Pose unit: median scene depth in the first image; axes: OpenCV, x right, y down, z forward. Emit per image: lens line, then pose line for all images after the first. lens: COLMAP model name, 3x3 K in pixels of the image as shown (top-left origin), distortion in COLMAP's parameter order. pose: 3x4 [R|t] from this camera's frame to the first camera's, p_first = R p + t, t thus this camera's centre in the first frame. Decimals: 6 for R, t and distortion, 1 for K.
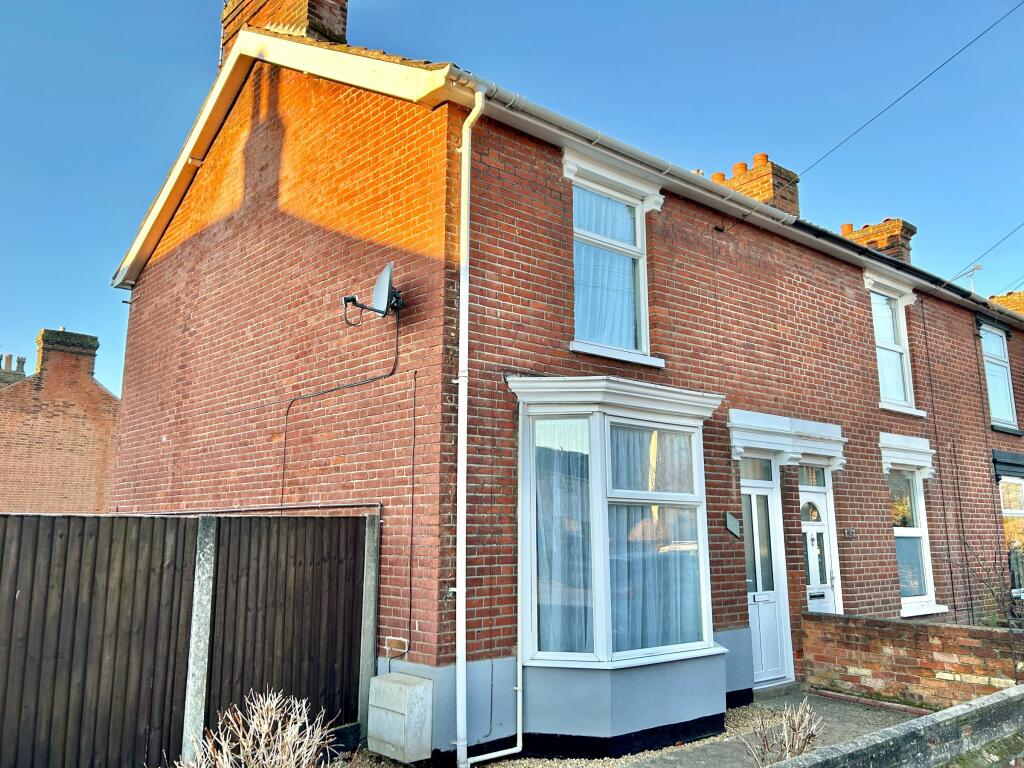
lens RADIAL K [[788.8, 0, 512.0], [0, 788.8, 384.0], [0, 0, 1]] dist [0.006743, 0.000775]
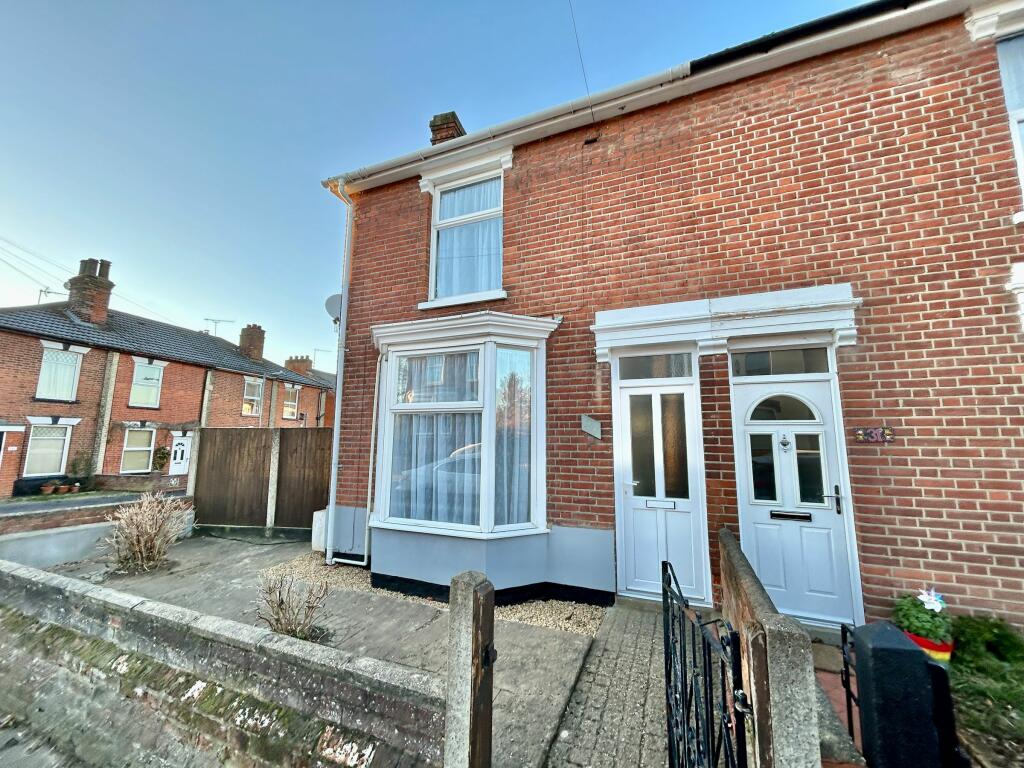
lens RADIAL K [[420.2, 0, 512.0], [0, 420.2, 384.0], [0, 0, 1]] dist [-0.001234, -0.000078]
pose [[0.467339, -0.109891, -0.877222, 0.665995], [0.160587, 0.986290, -0.038001, 0.120443], [0.869371, -0.123111, 0.478579, 0.618311]]
